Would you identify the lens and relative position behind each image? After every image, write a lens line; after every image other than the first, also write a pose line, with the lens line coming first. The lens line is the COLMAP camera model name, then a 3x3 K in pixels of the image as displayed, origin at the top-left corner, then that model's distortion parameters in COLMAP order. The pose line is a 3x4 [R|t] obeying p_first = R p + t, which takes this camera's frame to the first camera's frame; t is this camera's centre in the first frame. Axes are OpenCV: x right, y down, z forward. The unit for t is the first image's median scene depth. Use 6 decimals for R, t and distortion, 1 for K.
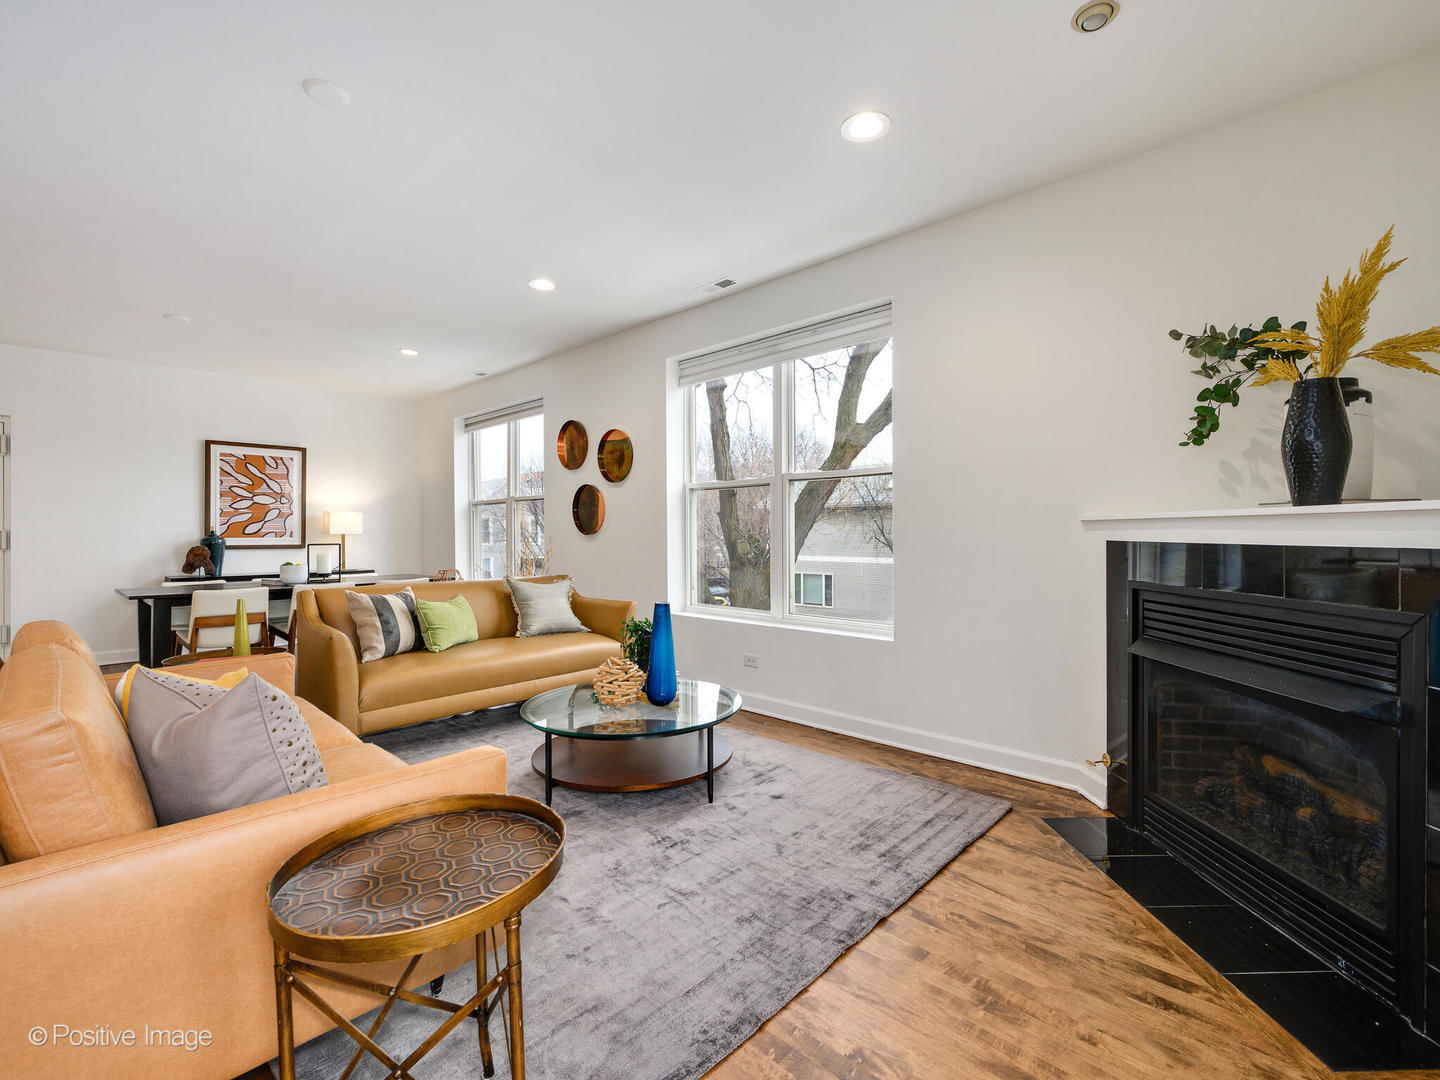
lens RADIAL K [[692.7, 0, 766.9], [0, 692.7, 517.8], [0, 0, 1]] dist [0.012817, 0.000331]
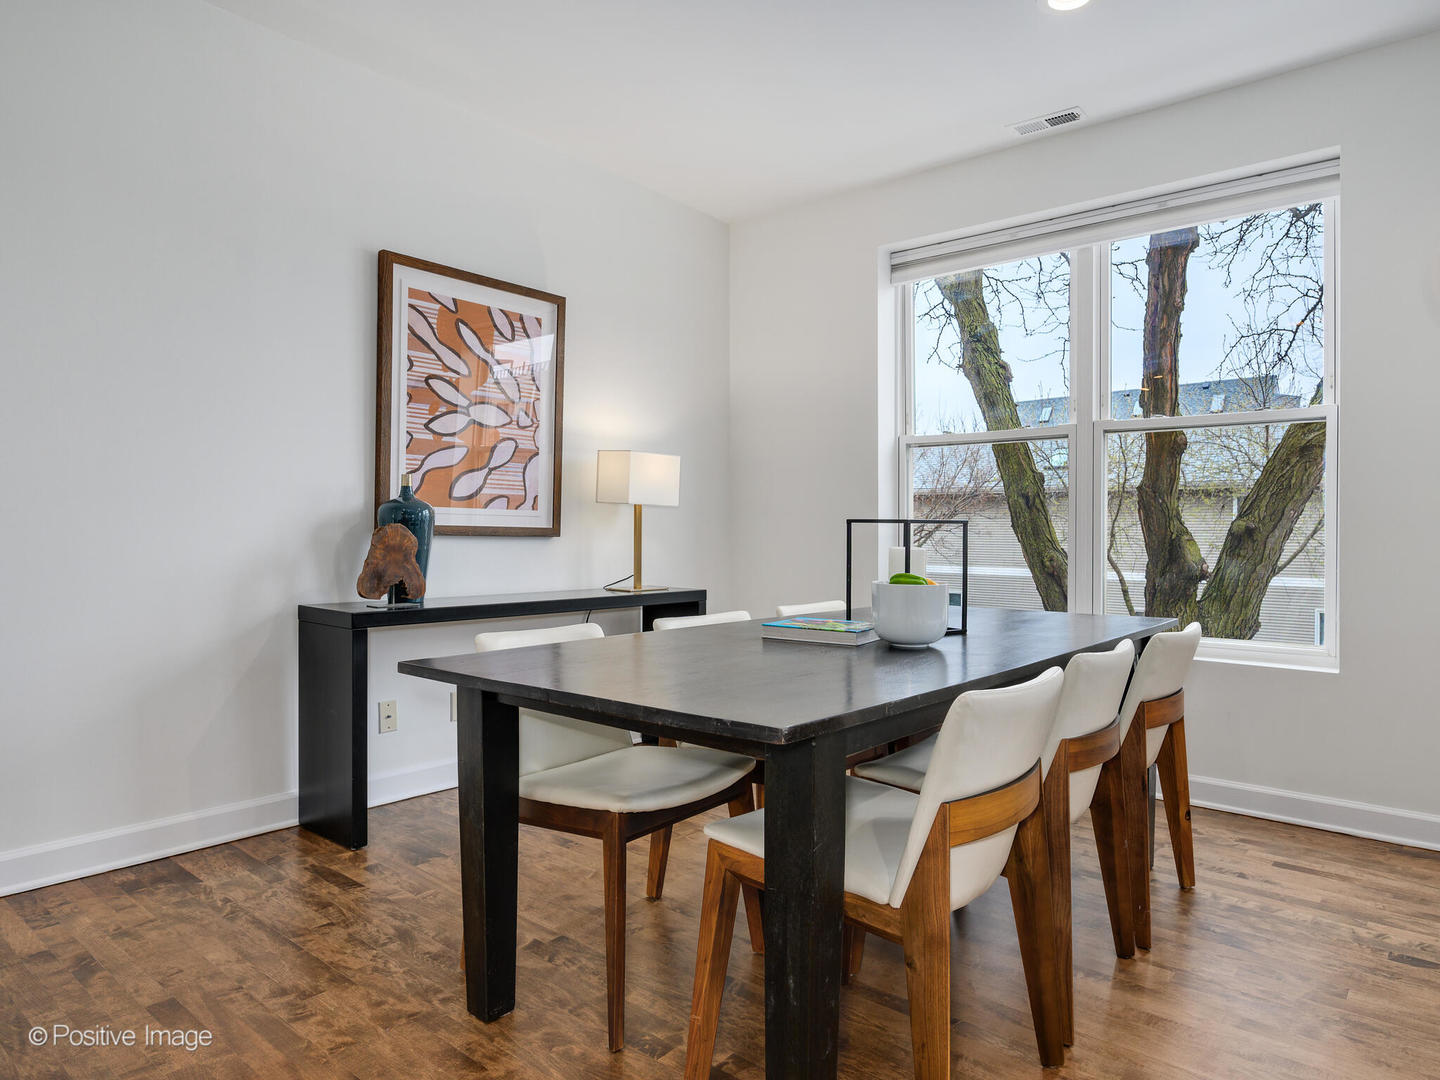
lens RADIAL K [[875.0, 0, 723.7], [0, 875.0, 541.0], [0, 0, 1]] dist [-0.001465, 0.000320]
pose [[0.996200, 0.021560, 0.084389, -0.633227], [-0.024371, 0.999177, 0.032434, 0.027729], [-0.083620, -0.034367, 0.995905, 0.482797]]
